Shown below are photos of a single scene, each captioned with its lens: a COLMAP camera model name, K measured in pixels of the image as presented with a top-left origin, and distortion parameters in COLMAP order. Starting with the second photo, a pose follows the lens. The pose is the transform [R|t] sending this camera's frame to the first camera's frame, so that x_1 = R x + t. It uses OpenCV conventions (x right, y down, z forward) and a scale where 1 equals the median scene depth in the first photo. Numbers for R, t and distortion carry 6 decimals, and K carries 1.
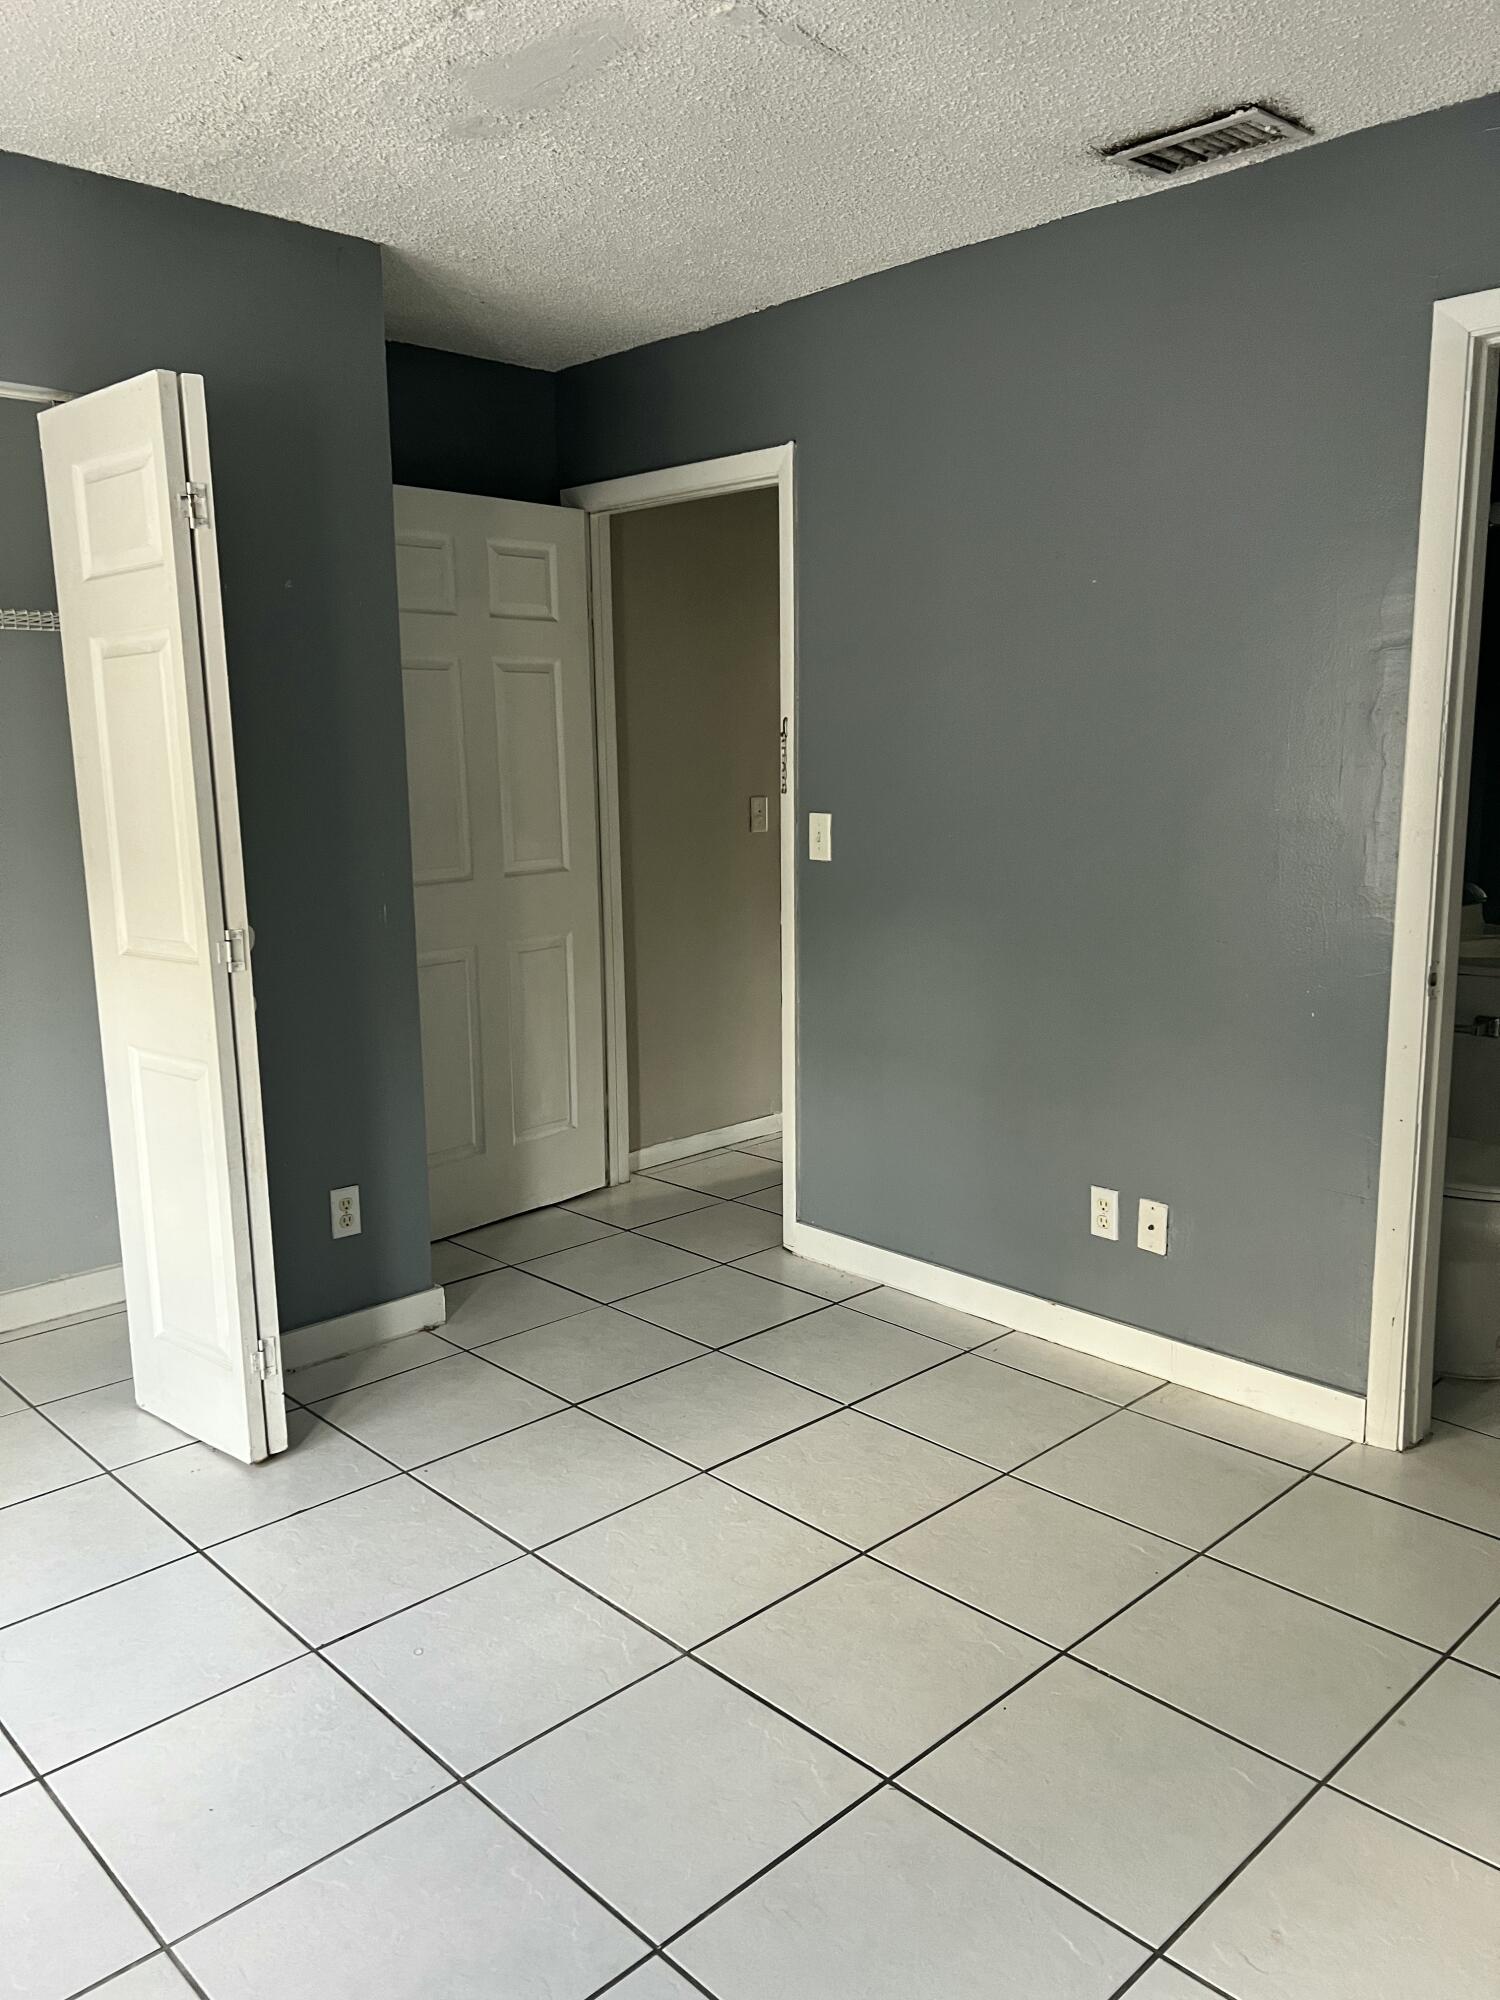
lens RADIAL K [[1535.8, 0, 756.9], [0, 1535.8, 992.0], [0, 0, 1]] dist [0.050100, -0.032926]
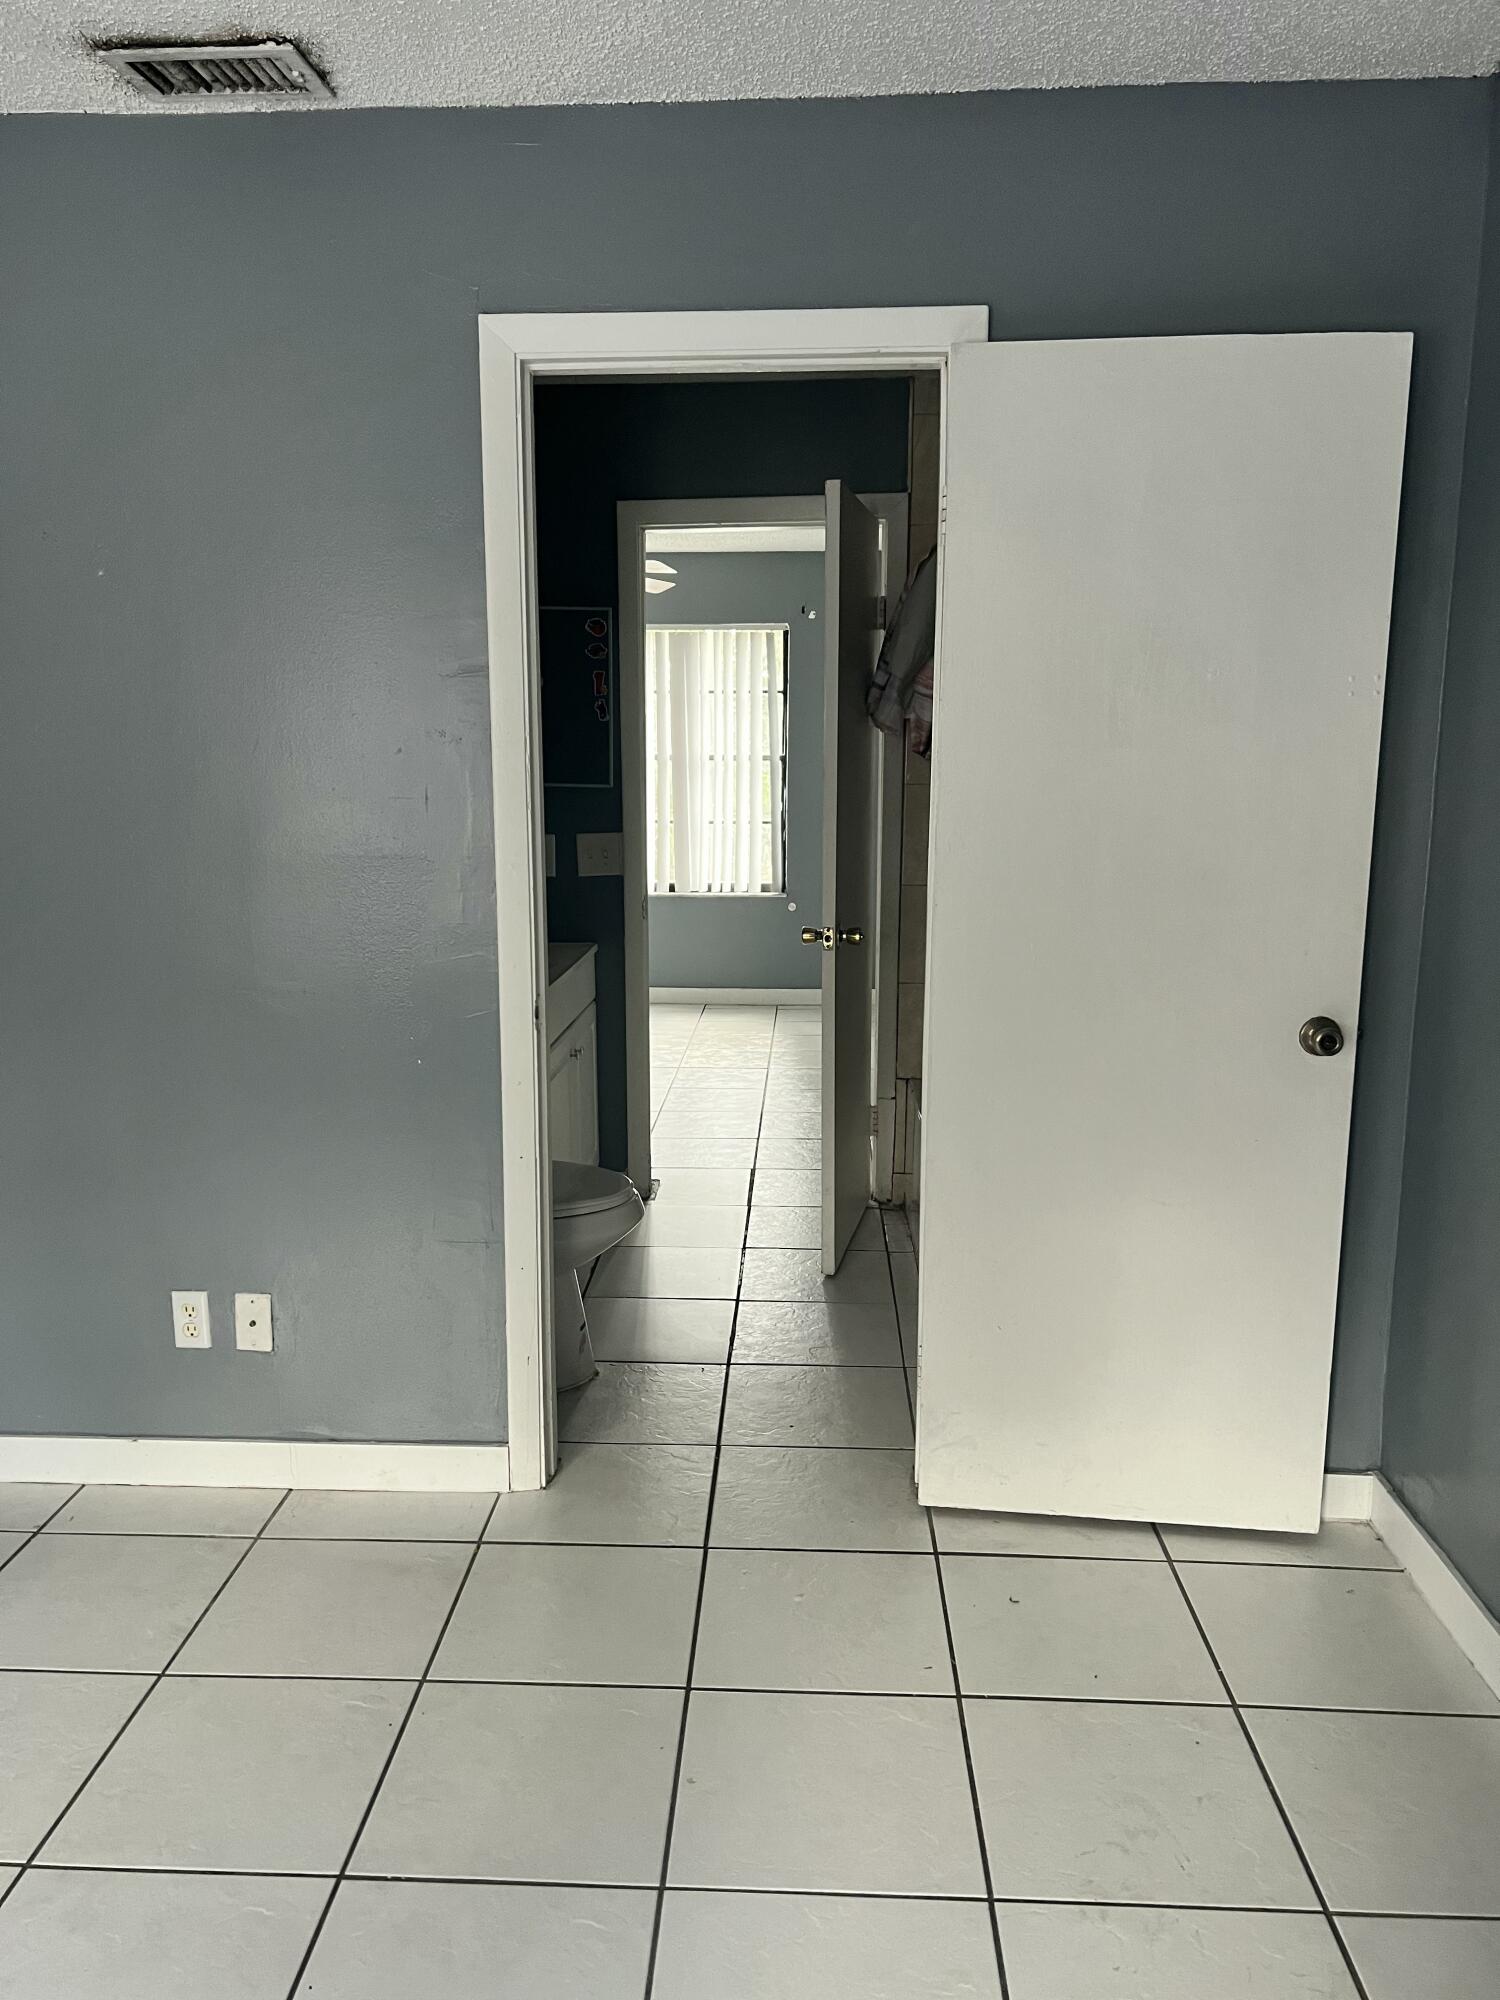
lens RADIAL K [[1535.8, 0, 740.0], [0, 1535.8, 1019.9], [0, 0, 1]] dist [0.050100, -0.032926]
pose [[0.742552, -0.114078, 0.660002, -0.117837], [0.105624, 0.993003, 0.052800, -0.042911], [-0.661408, 0.030505, 0.749406, 0.181146]]
